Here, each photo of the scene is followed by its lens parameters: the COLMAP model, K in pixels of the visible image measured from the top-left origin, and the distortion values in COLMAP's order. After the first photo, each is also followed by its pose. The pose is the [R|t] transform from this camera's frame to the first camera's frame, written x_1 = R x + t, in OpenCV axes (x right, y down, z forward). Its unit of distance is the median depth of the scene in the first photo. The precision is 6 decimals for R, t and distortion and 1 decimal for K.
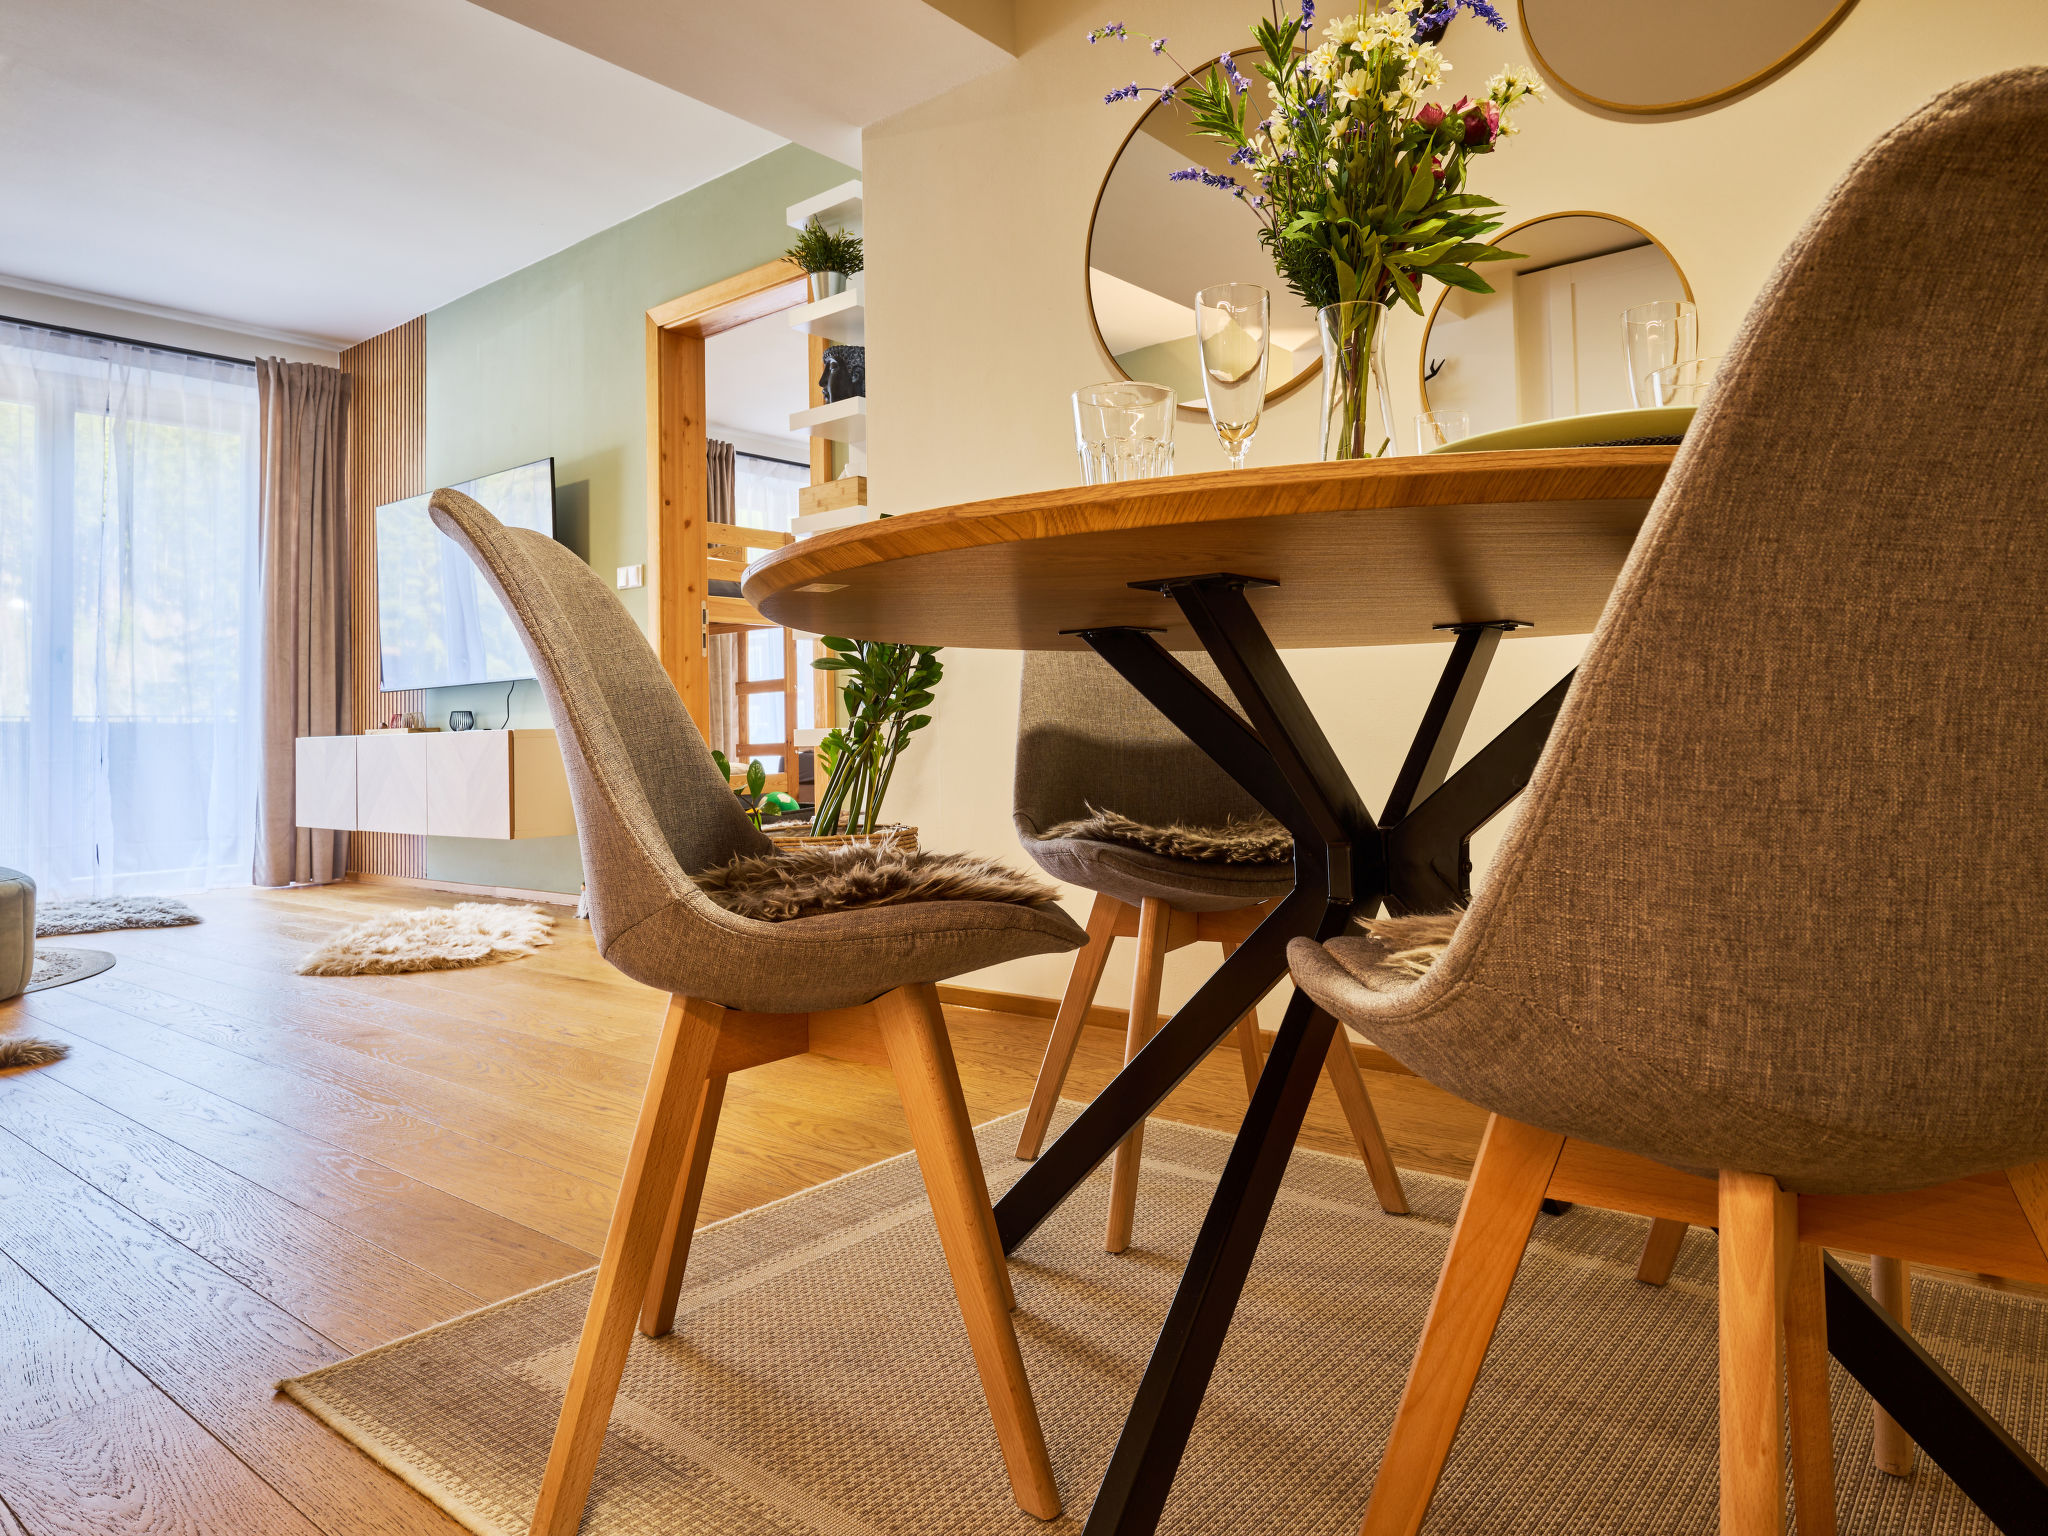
lens RADIAL K [[1294.9, 0, 1026.9], [0, 1294.9, 705.6], [0, 0, 1]] dist [0.000403, -0.000616]
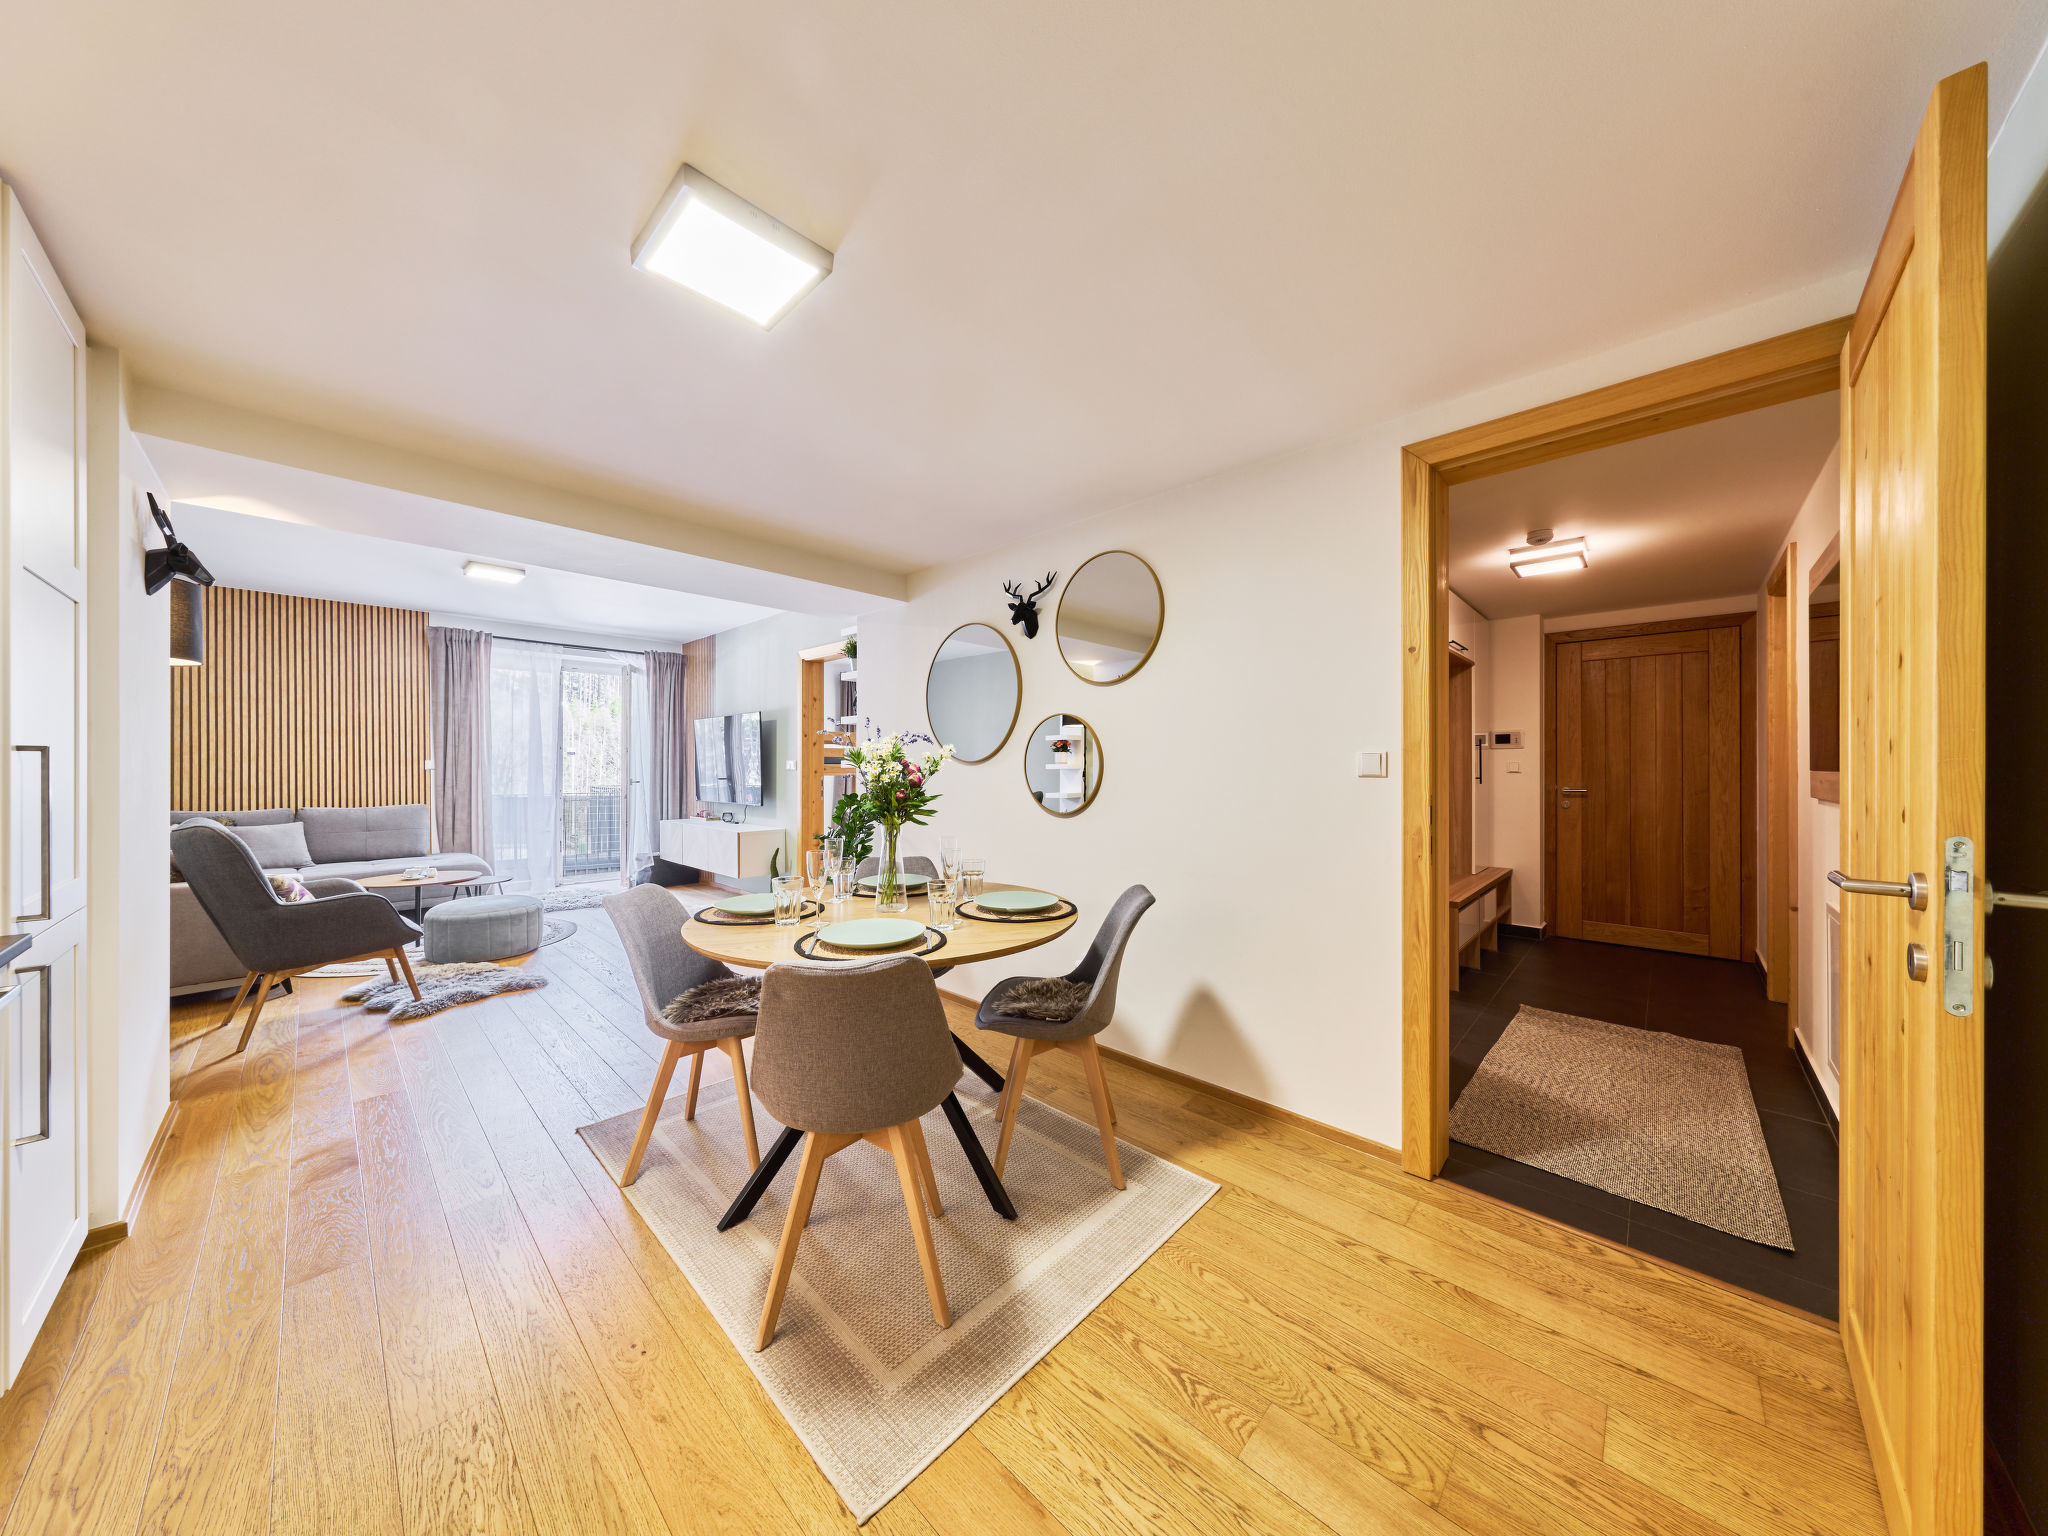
lens RADIAL K [[673.7, 0, 1024.0], [0, 673.7, 768.0], [0, 0, 1]] dist [-0.001830, -0.000017]
pose [[0.997789, 0.020707, -0.063148, 0.187535], [-0.018586, 0.999249, 0.034000, -0.140452], [0.063805, -0.032752, 0.997425, -0.184897]]
